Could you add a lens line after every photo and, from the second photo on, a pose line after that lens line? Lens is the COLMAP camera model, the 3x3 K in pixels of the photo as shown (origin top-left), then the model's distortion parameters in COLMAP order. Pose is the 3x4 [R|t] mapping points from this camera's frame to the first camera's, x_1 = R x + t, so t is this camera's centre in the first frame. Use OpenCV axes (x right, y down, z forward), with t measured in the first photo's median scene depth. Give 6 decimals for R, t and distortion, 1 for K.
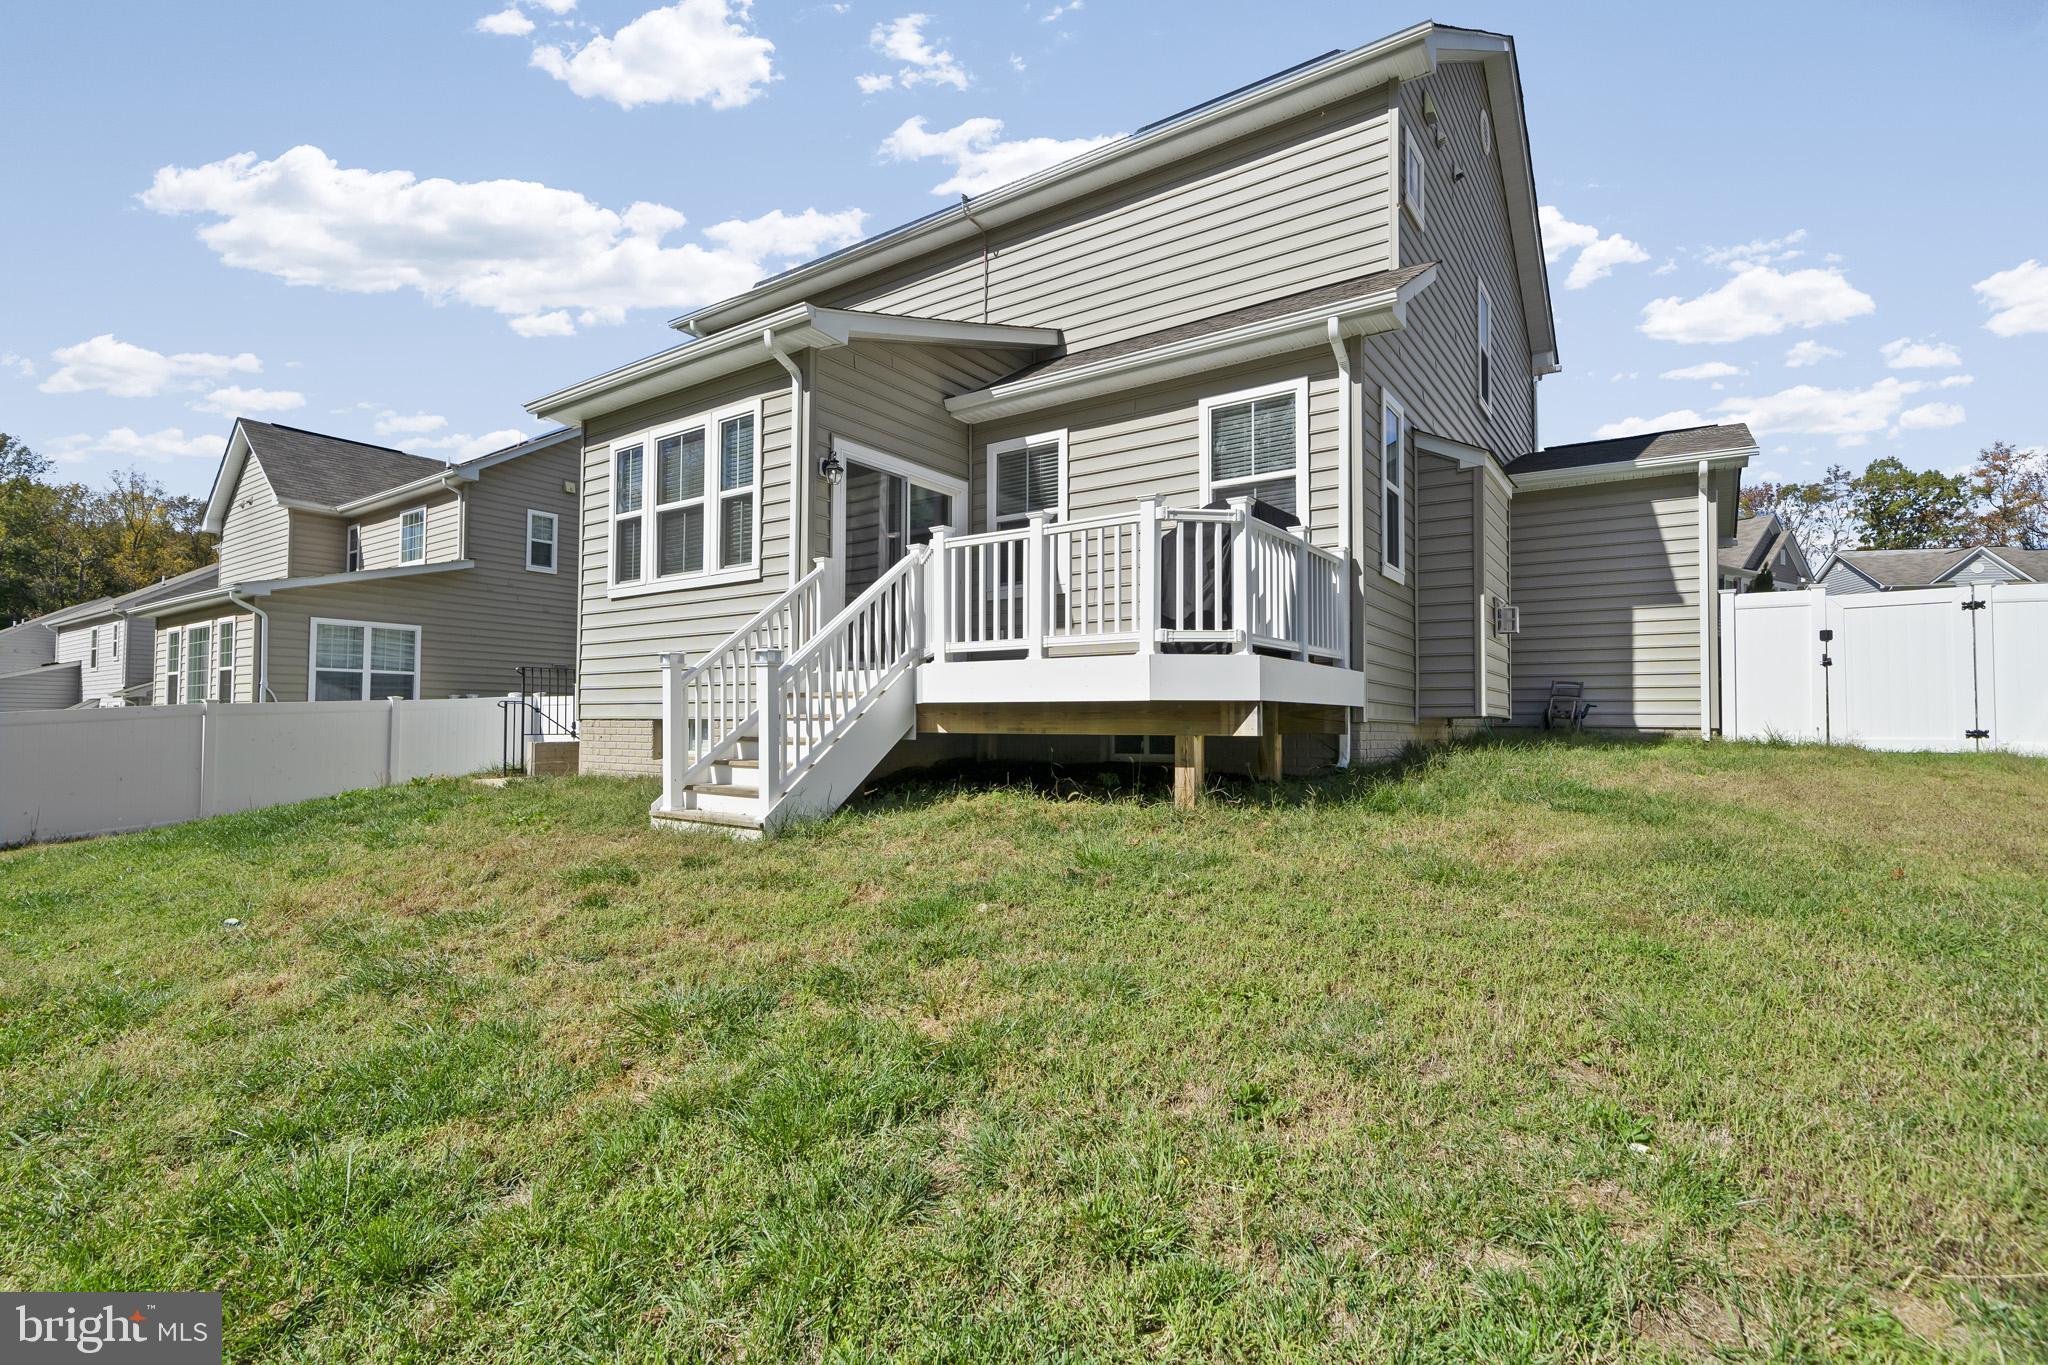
lens RADIAL K [[952.7, 0, 1024.0], [0, 952.7, 682.5], [0, 0, 1]] dist [0.000281, 0.000001]
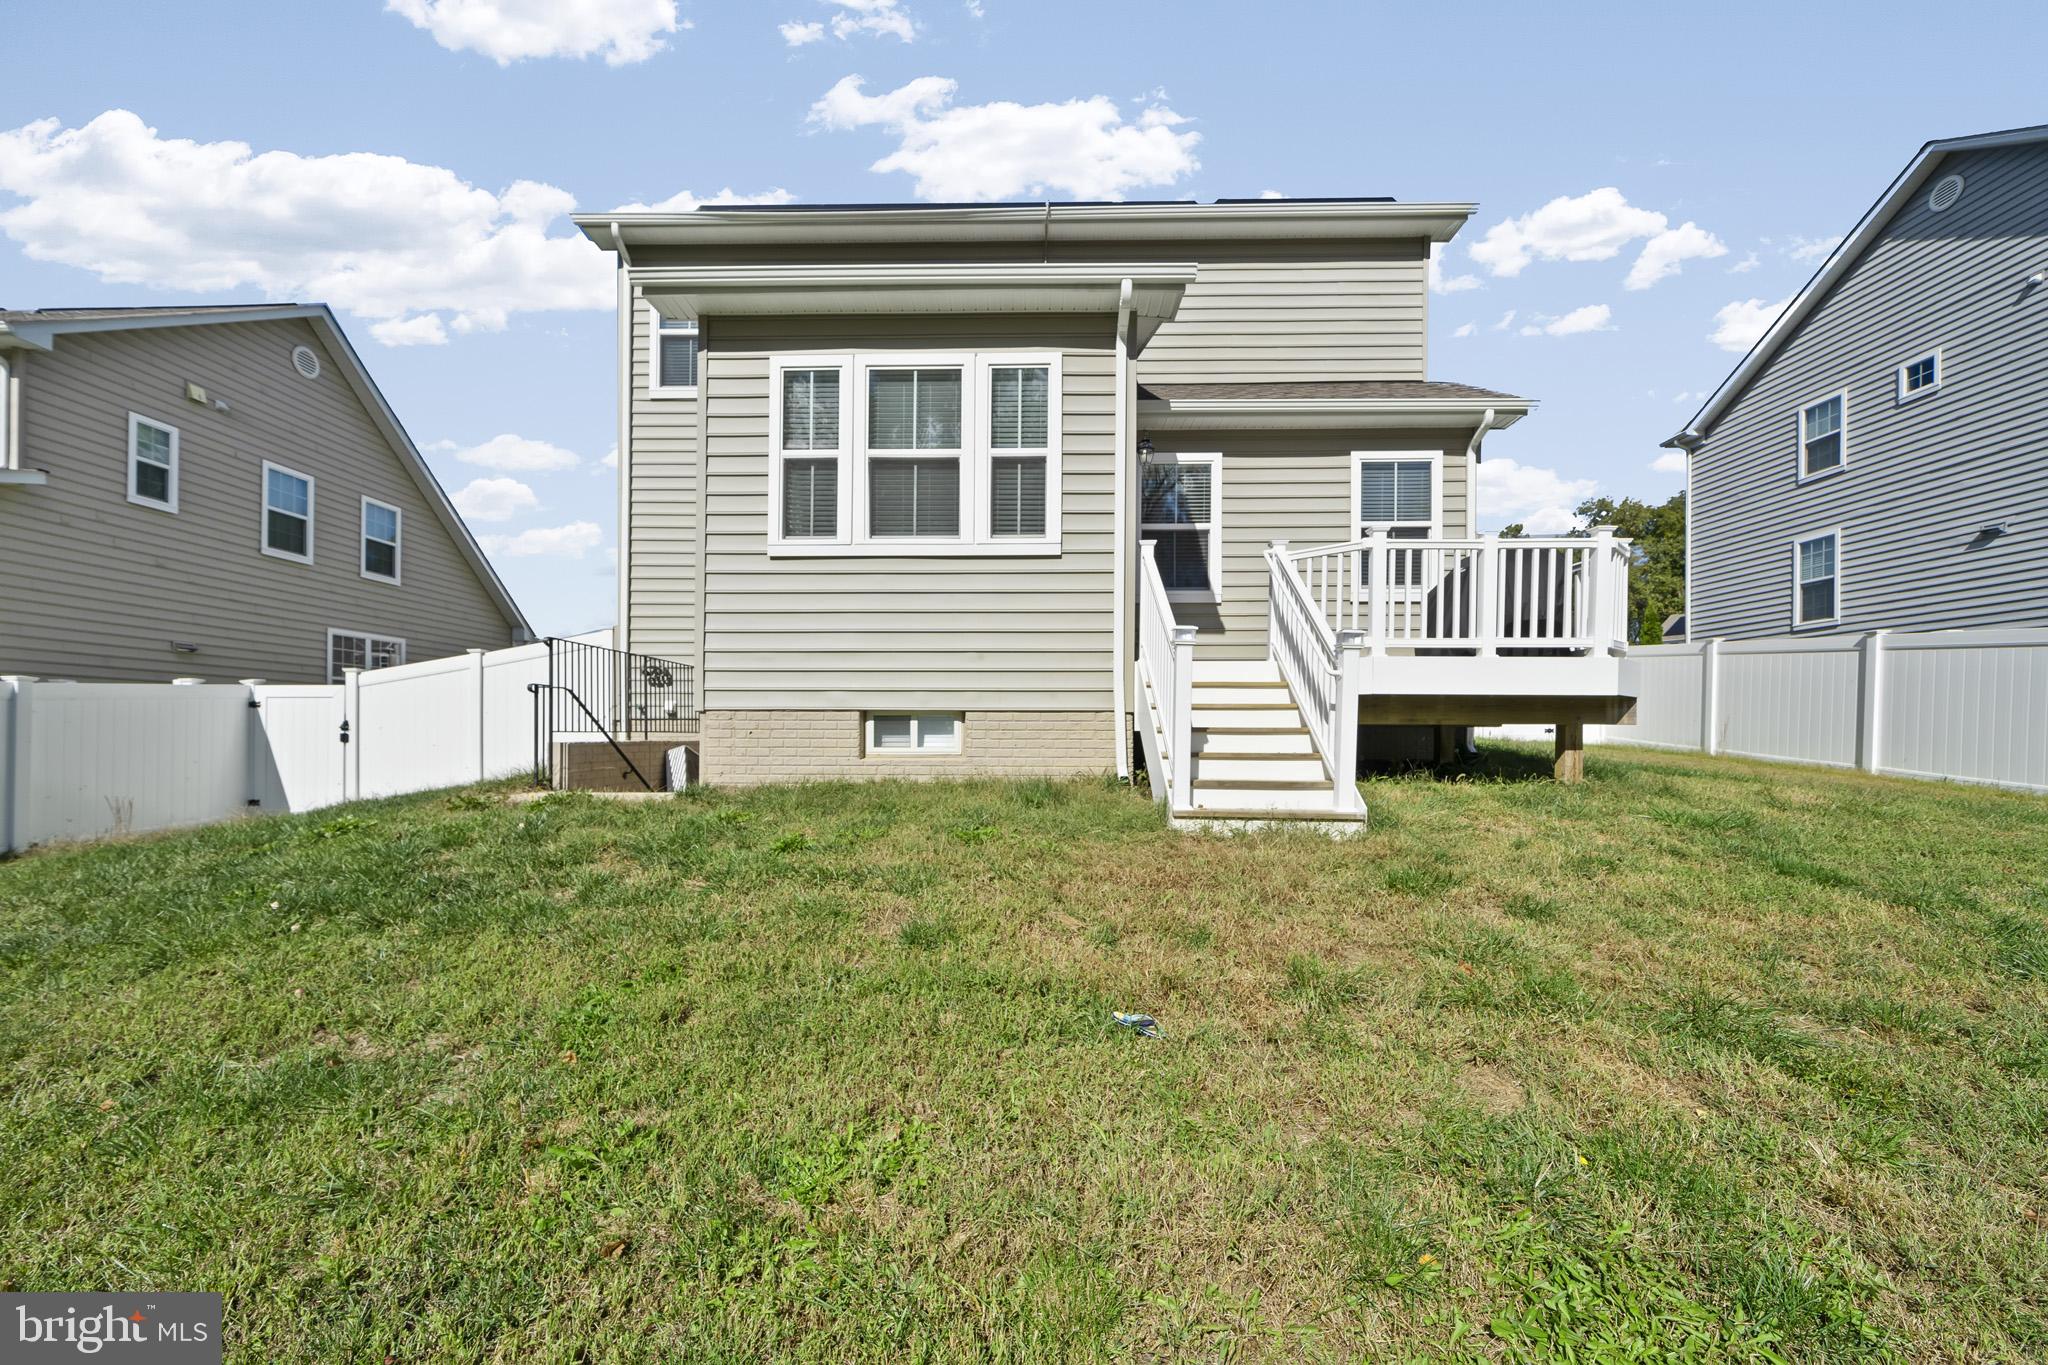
lens RADIAL K [[798.7, 0, 1019.8], [0, 798.7, 731.2], [0, 0, 1]] dist [-0.007240, 0.000413]
pose [[0.829131, 0.002726, 0.559048, -0.661056], [-0.023400, 0.999281, 0.029831, 0.032673], [-0.558565, -0.037816, 0.828598, 0.352825]]
